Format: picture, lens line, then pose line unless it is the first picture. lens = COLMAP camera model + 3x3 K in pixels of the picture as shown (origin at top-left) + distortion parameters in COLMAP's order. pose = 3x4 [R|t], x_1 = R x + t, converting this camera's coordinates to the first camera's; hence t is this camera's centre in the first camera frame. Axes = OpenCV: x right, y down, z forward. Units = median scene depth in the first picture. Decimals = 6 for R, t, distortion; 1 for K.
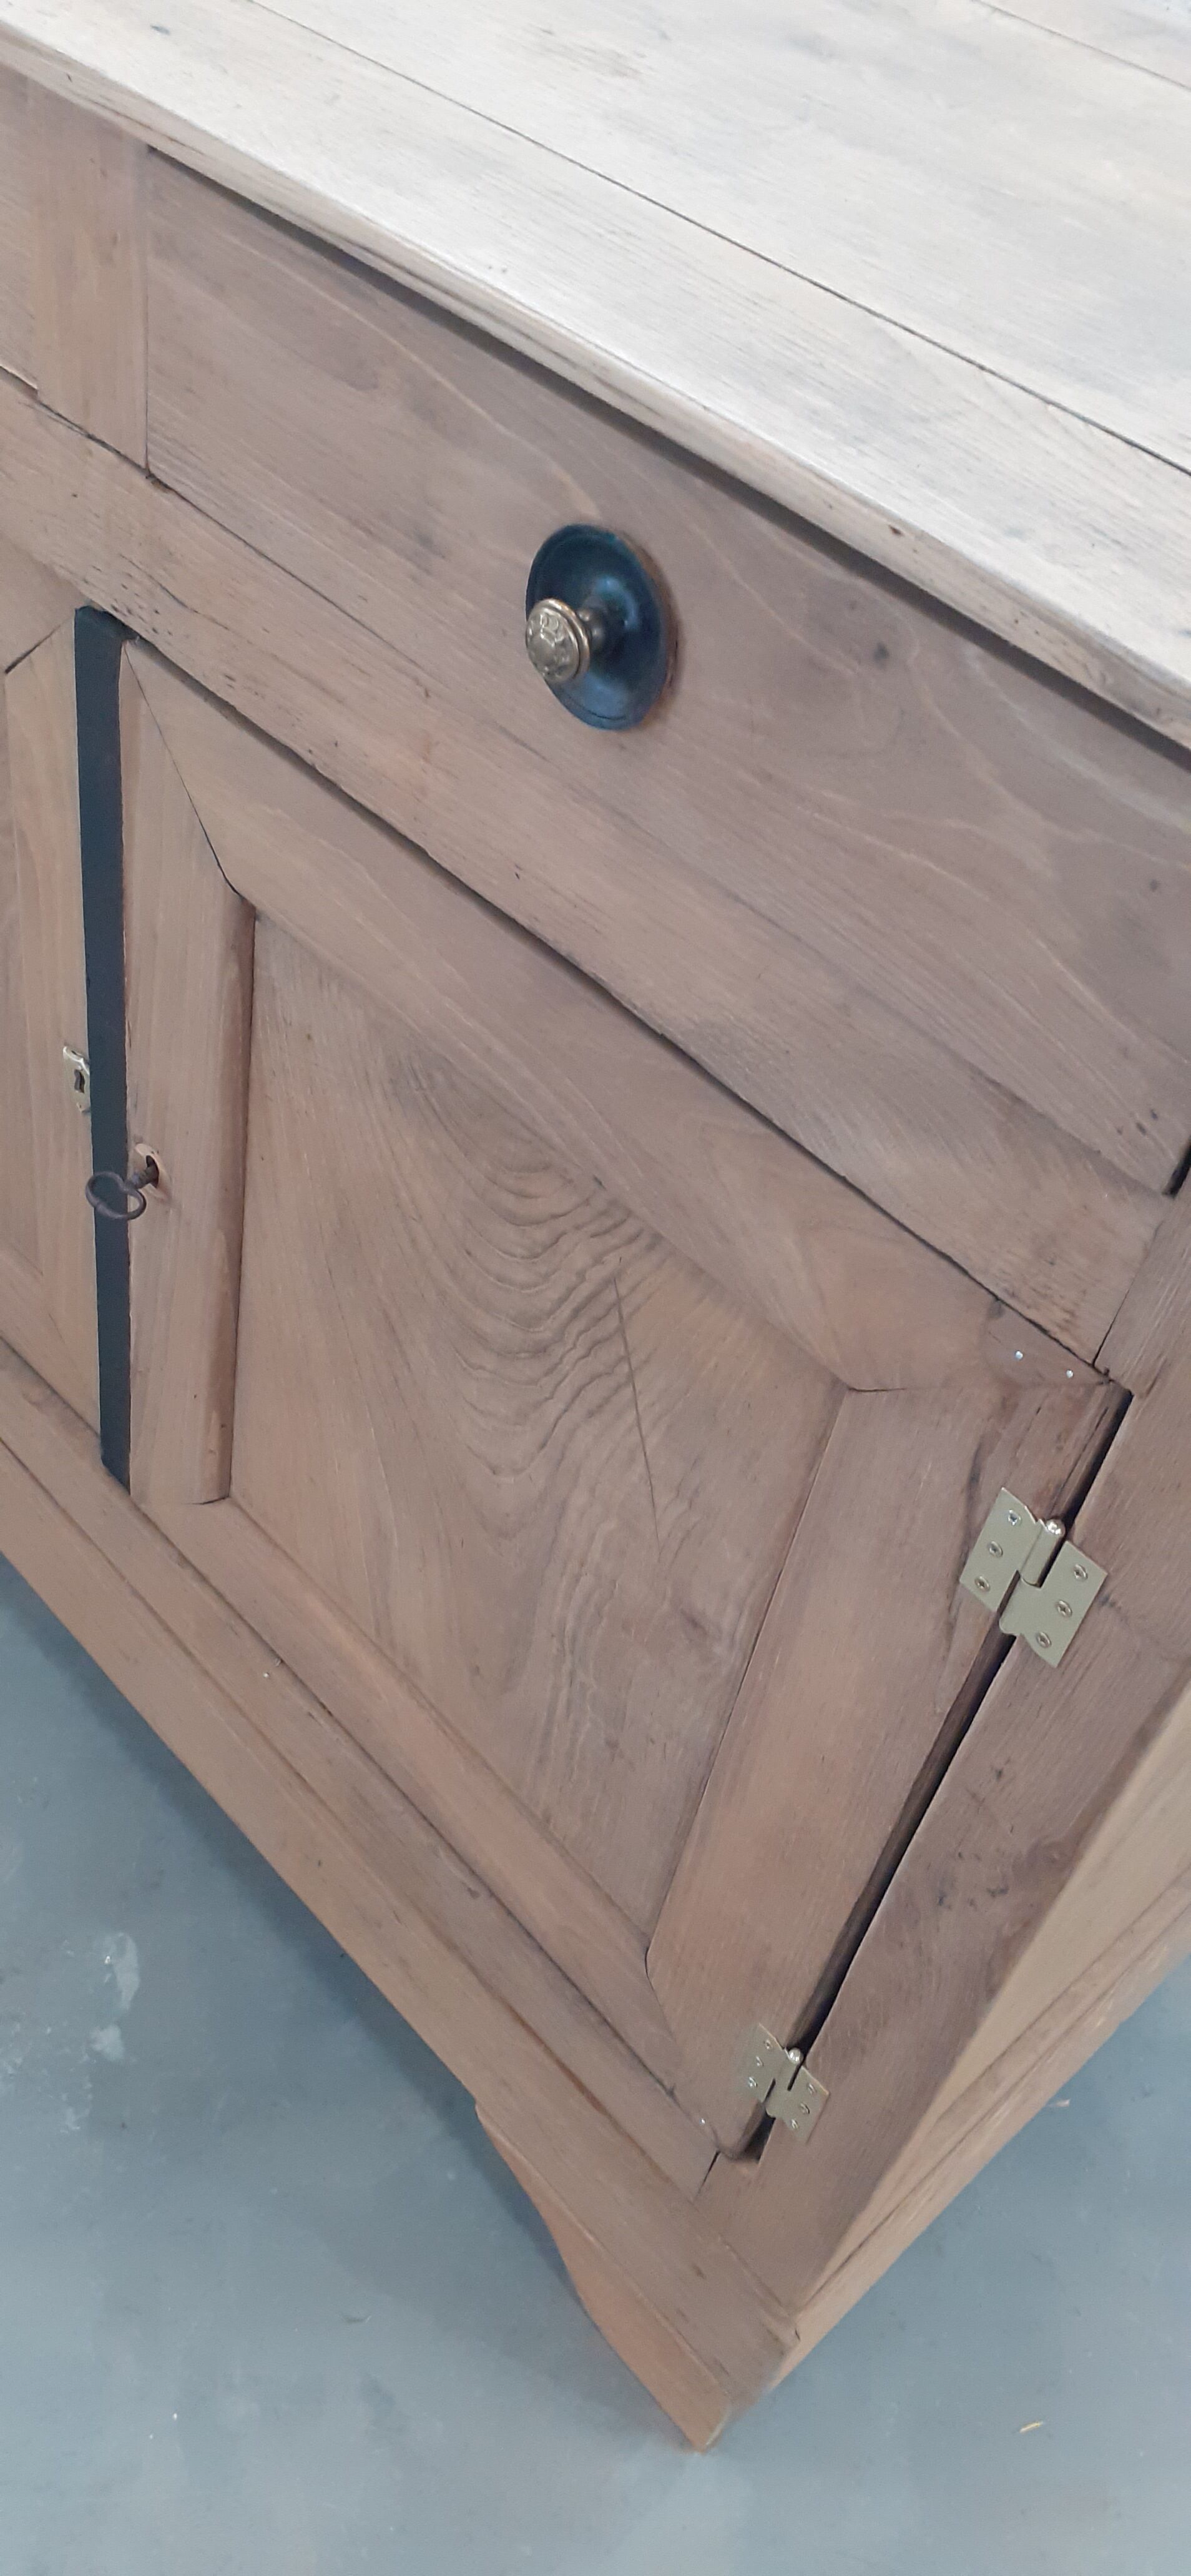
lens RADIAL K [[2058.0, 0, 594.0], [0, 2058.0, 1260.3], [0, 0, 1]] dist [0.136925, -0.272675]
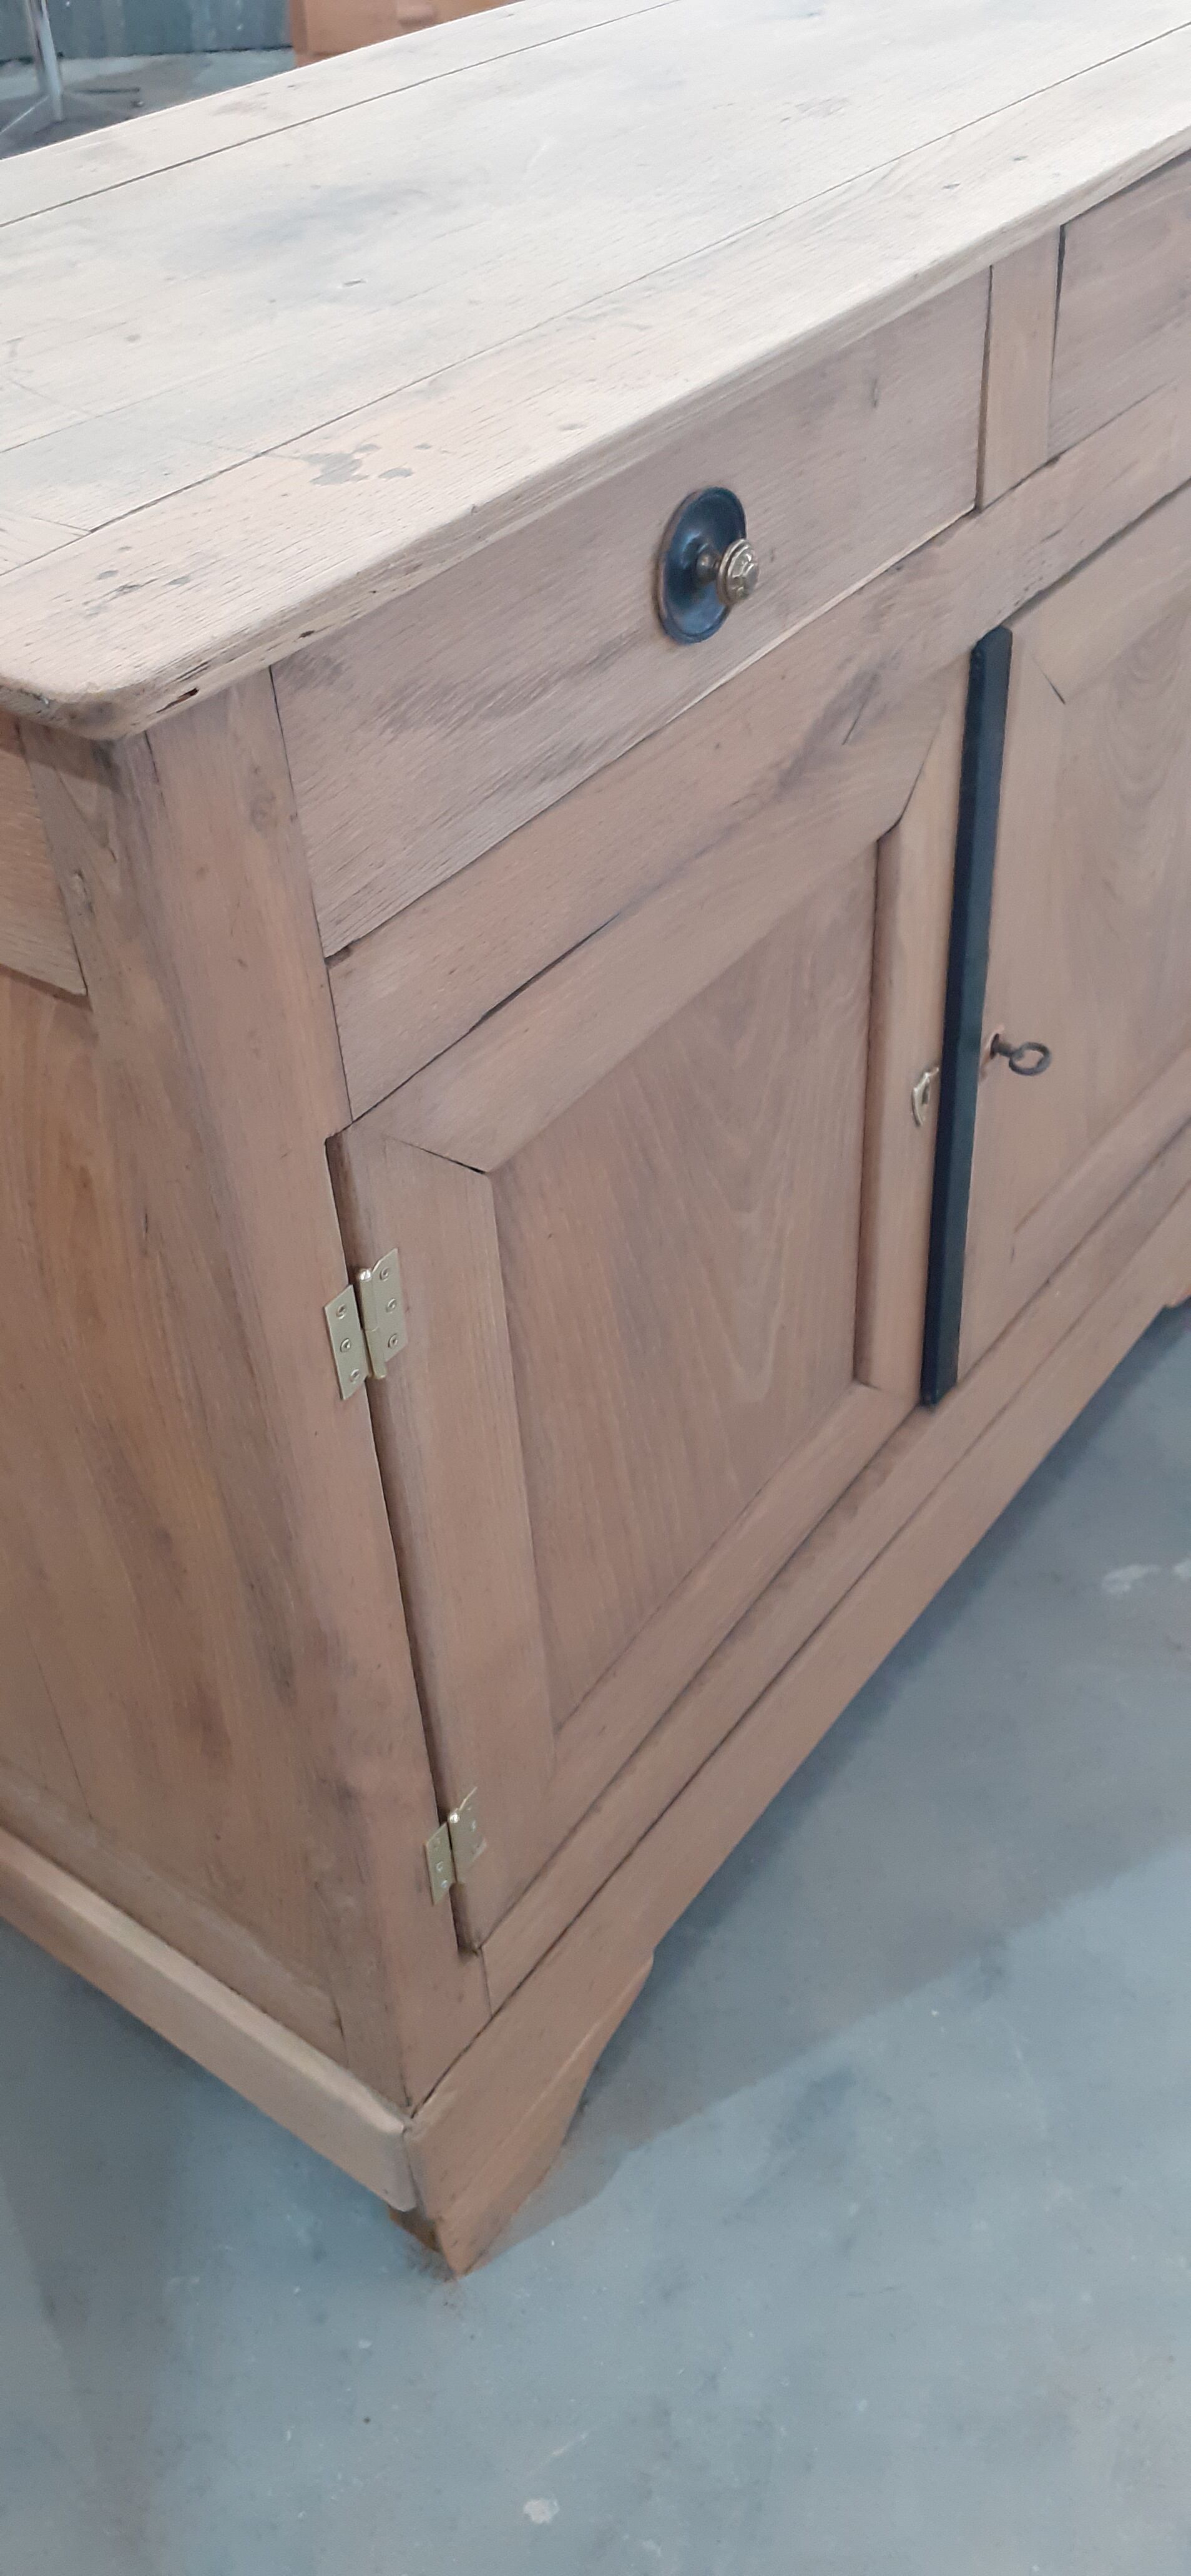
lens RADIAL K [[2058.0, 0, 594.0], [0, 2058.0, 1260.3], [0, 0, 1]] dist [0.136925, -0.272675]
pose [[-0.167112, -0.737755, 0.654058, -1.279754], [0.714304, 0.366666, 0.596092, -1.075835], [-0.679591, 0.566810, 0.465707, 0.770231]]
